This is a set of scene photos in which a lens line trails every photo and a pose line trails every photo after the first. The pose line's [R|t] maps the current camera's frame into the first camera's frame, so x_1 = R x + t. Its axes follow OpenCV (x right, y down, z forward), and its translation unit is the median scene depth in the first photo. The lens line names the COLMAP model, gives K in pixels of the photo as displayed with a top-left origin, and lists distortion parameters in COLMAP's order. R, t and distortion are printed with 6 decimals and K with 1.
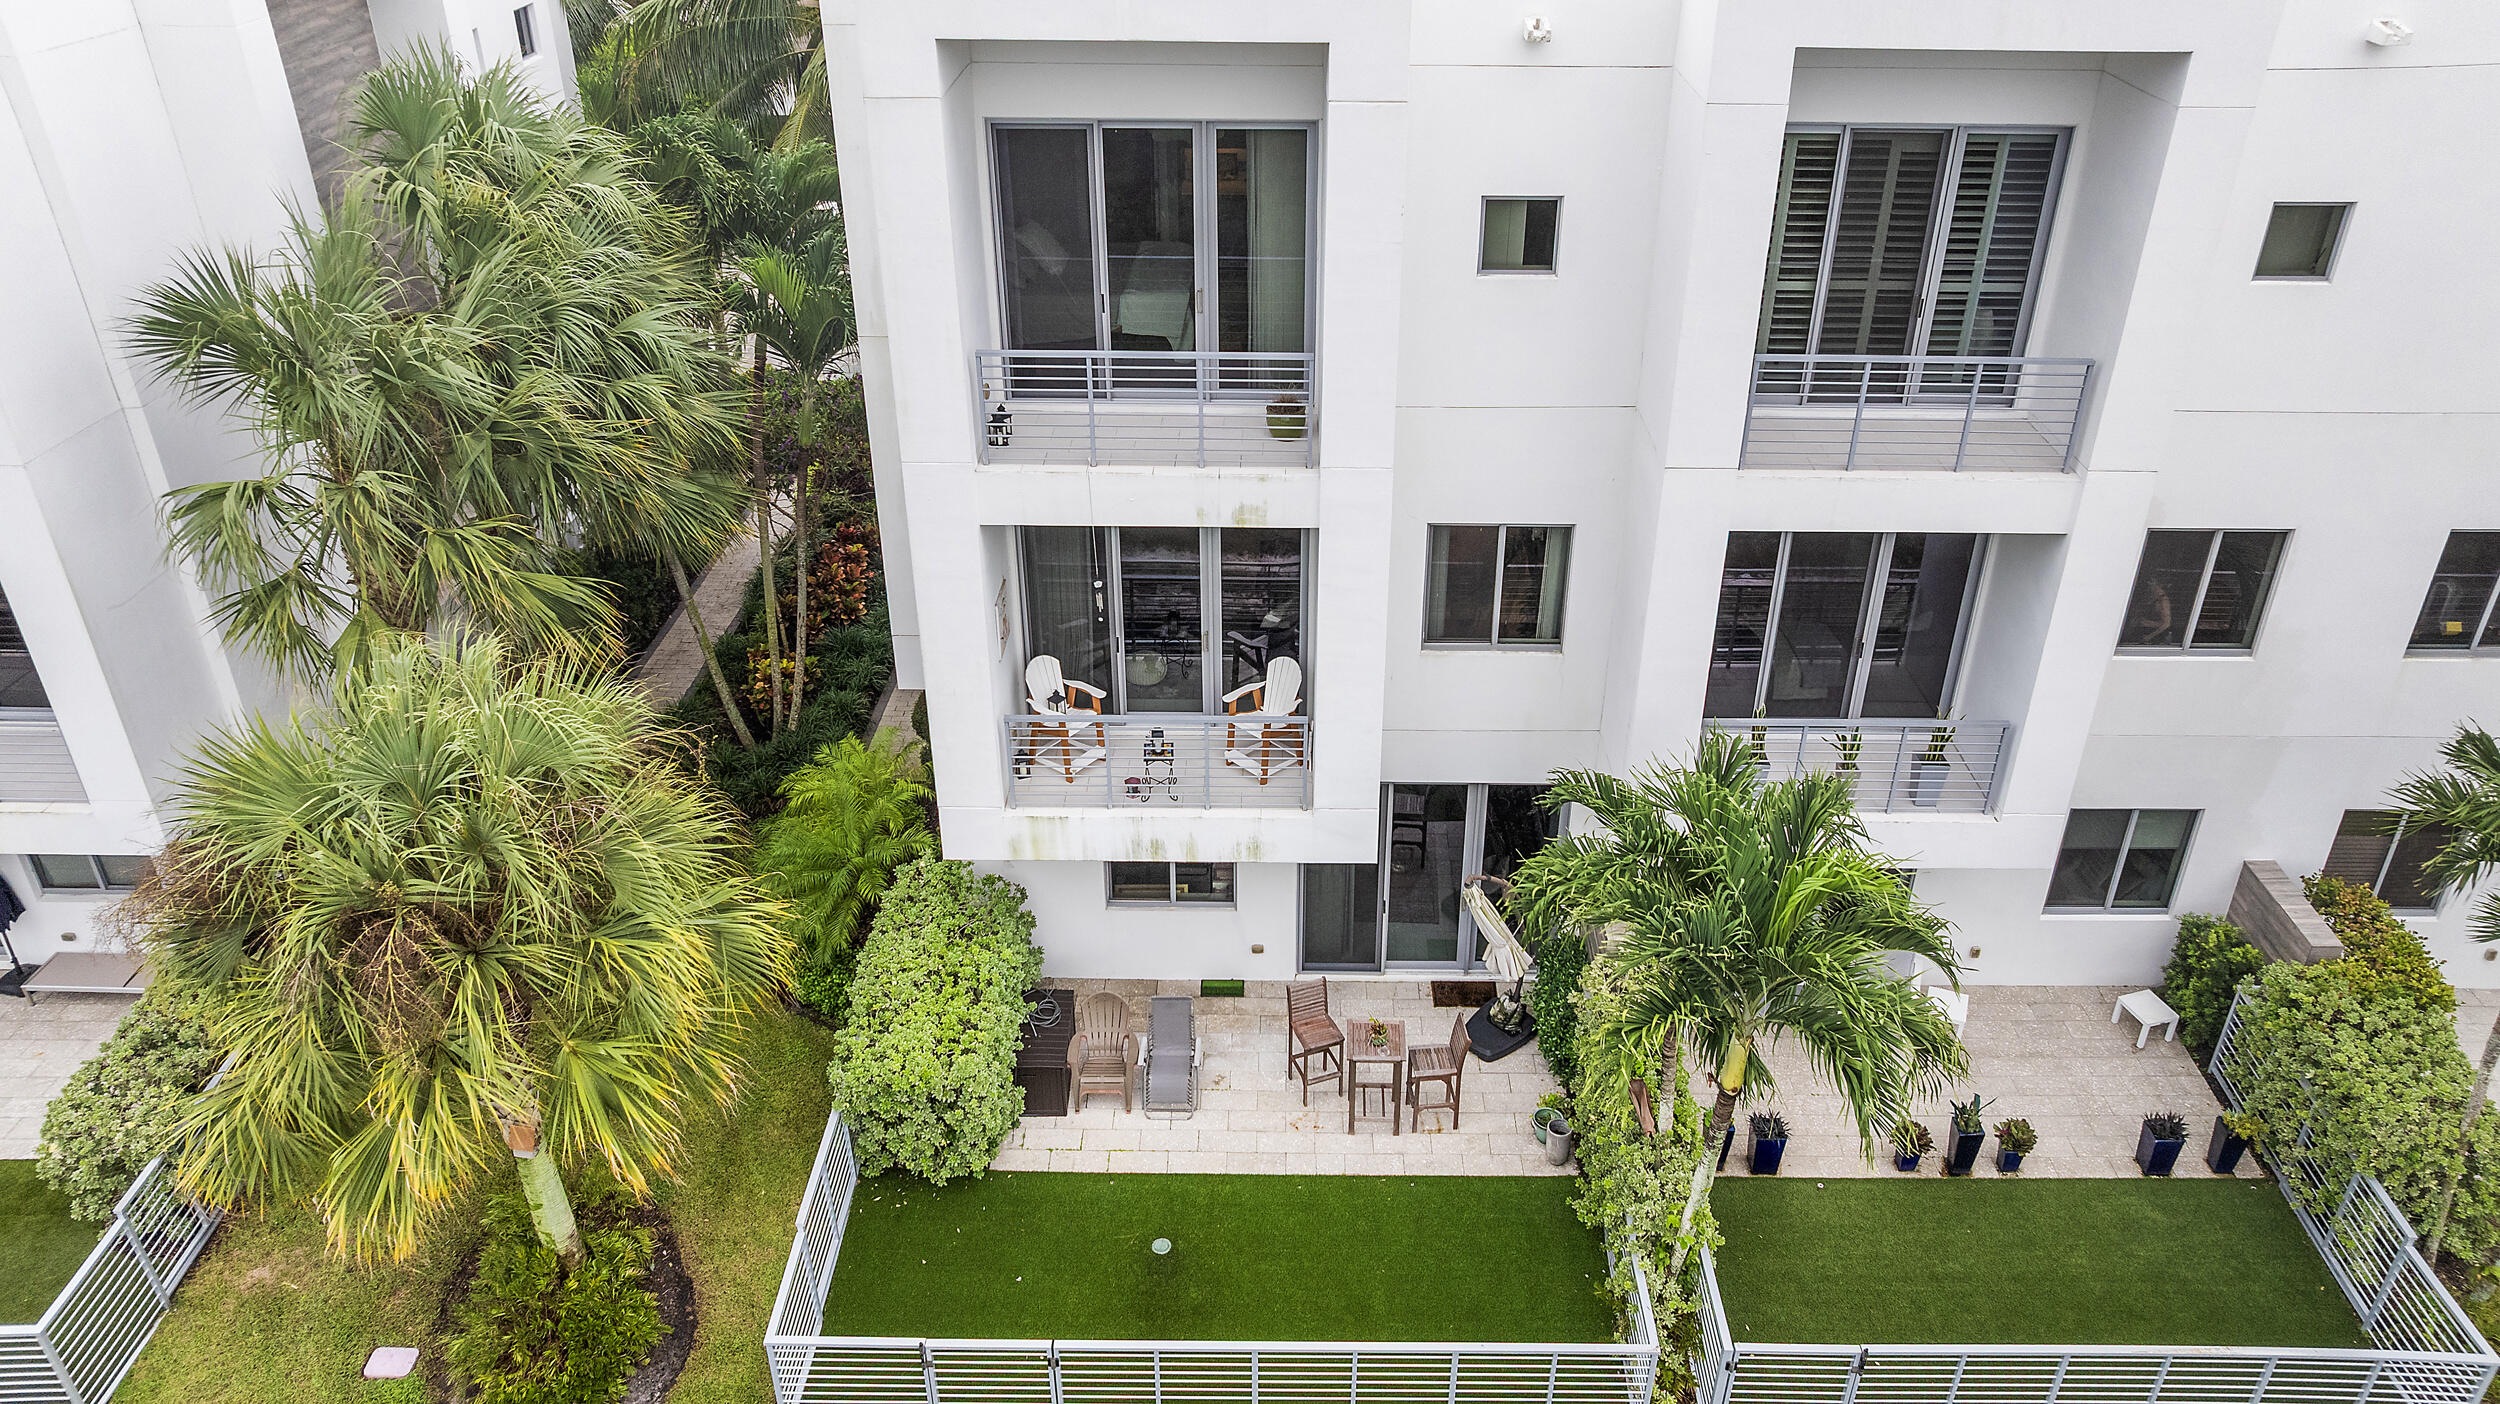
lens RADIAL K [[1790.0, 0, 1250.0], [0, 1790.0, 702.0], [0, 0, 1]] dist [-0.028013, 0.046375]
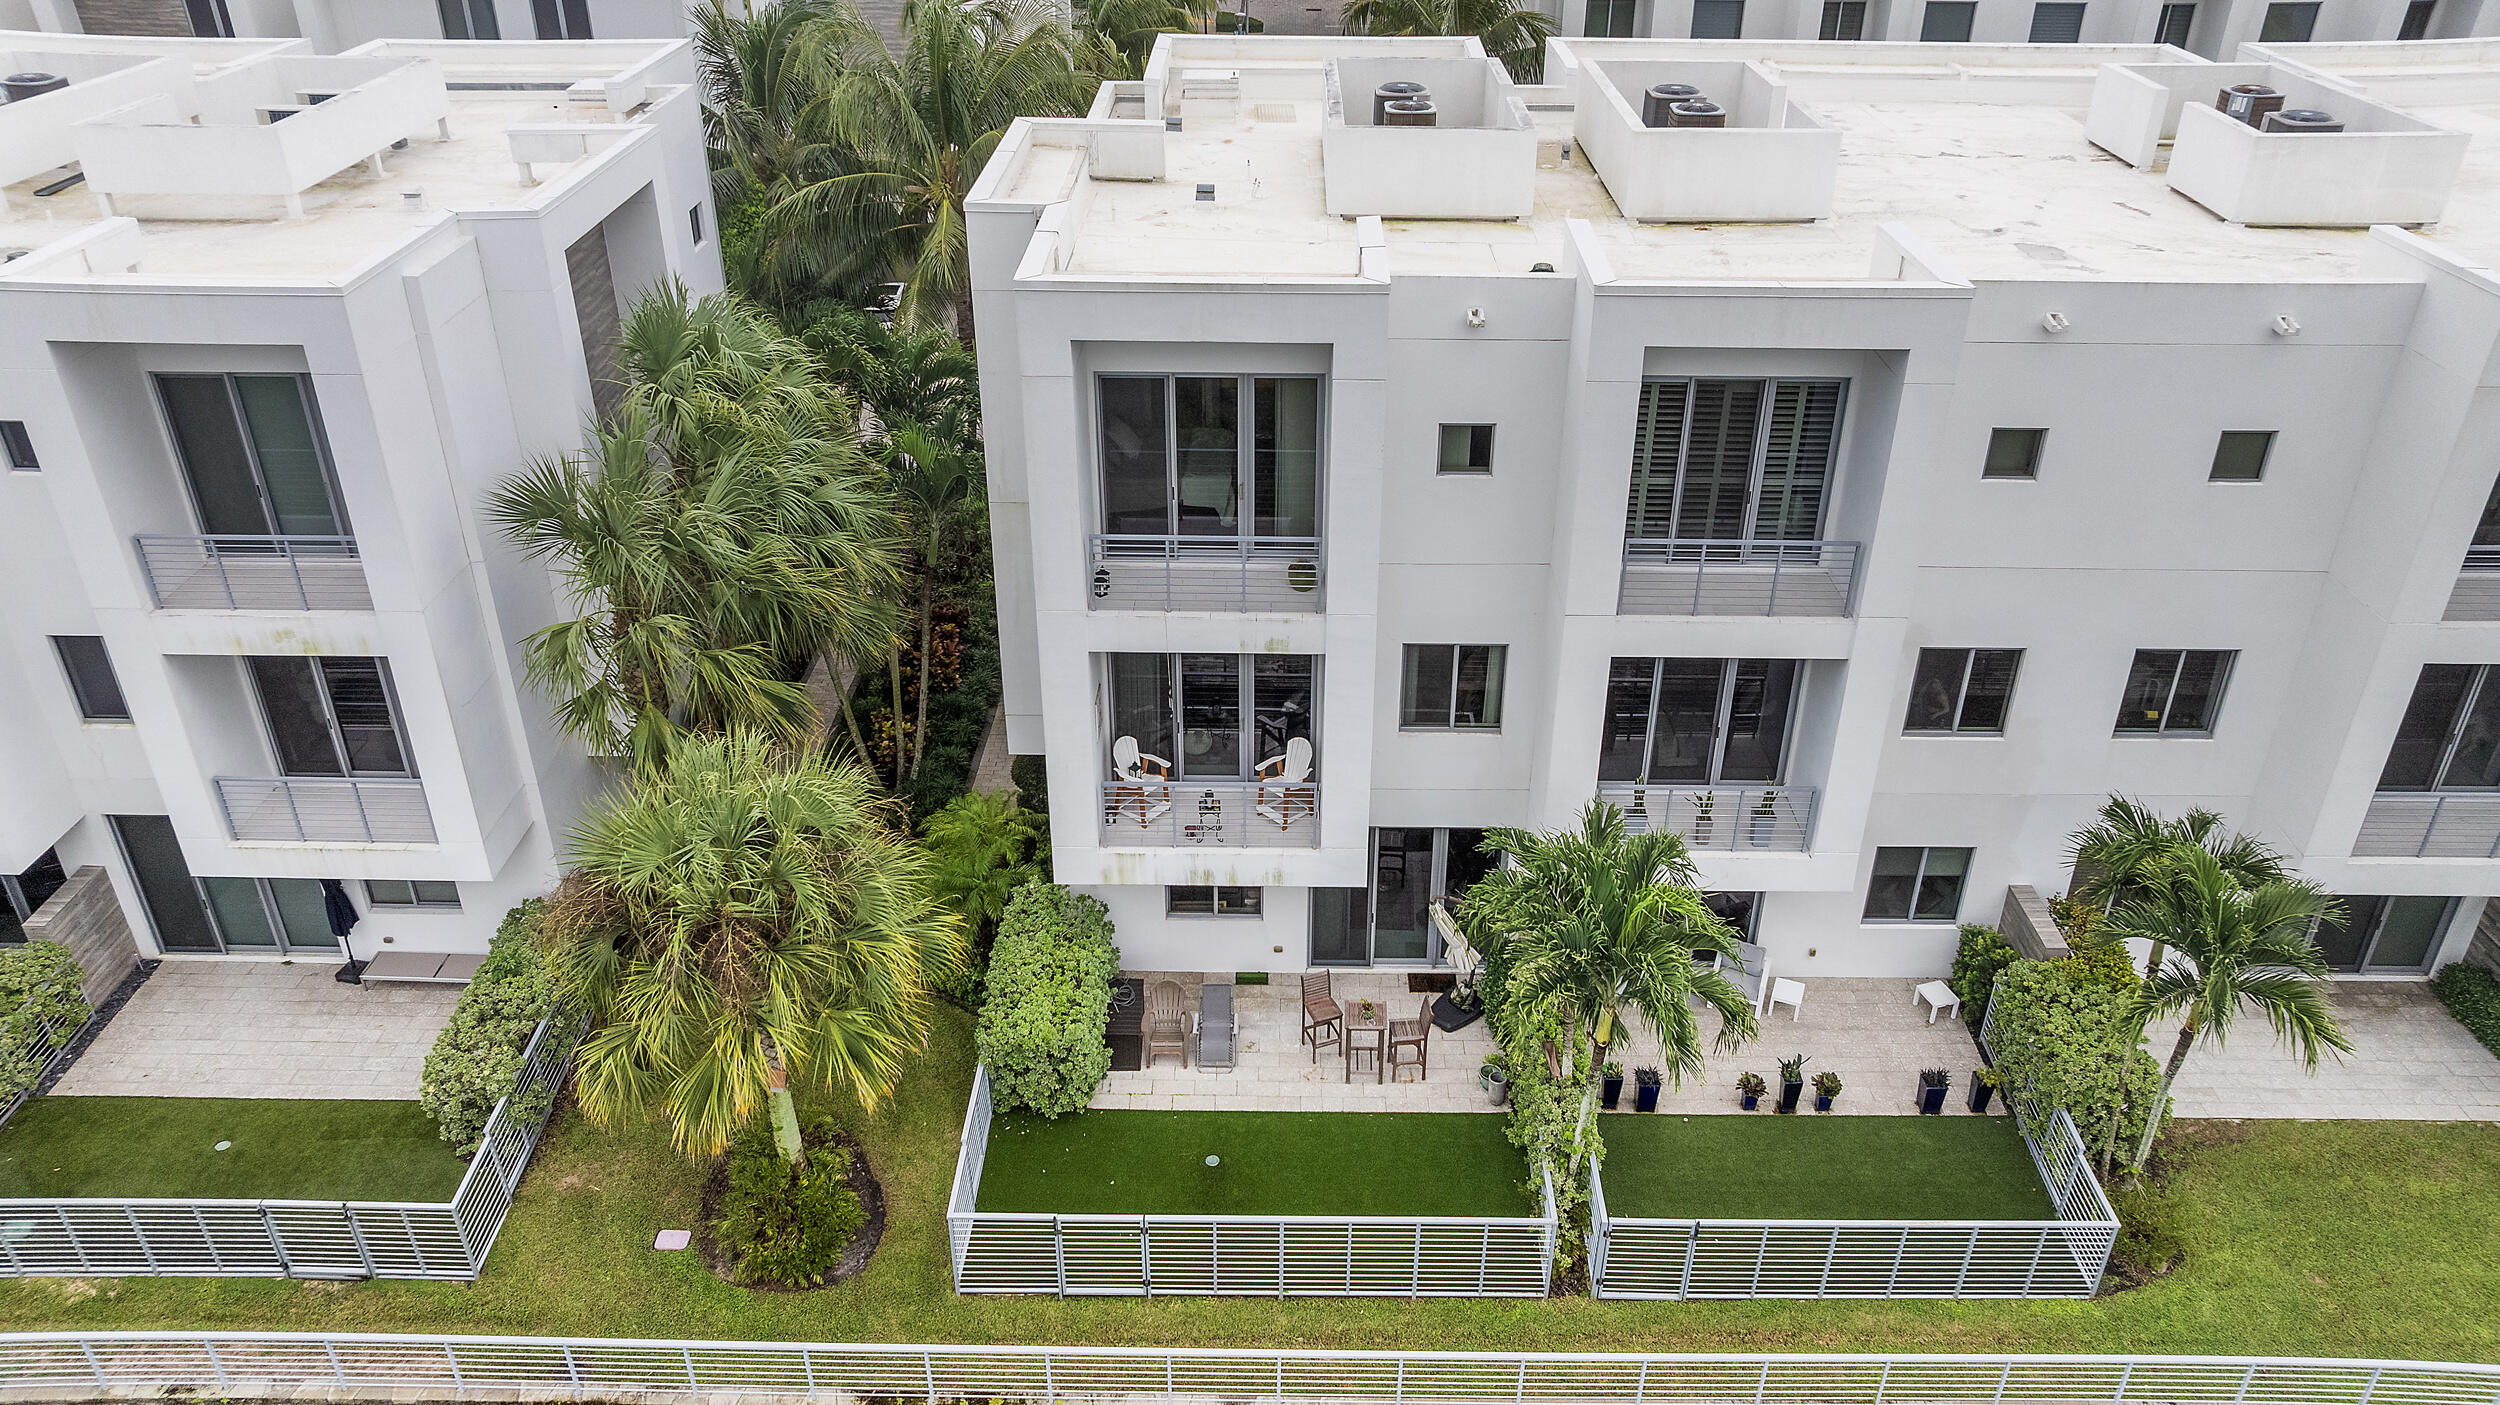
lens RADIAL K [[1763.5, 0, 1250.0], [0, 1763.5, 702.5], [0, 0, 1]] dist [0.001868, 0.000075]
pose [[1.000000, 0.000658, -0.000174, -0.019522], [-0.000658, 0.999991, -0.004183, -0.048038], [0.000171, 0.004183, 0.999991, -0.375552]]
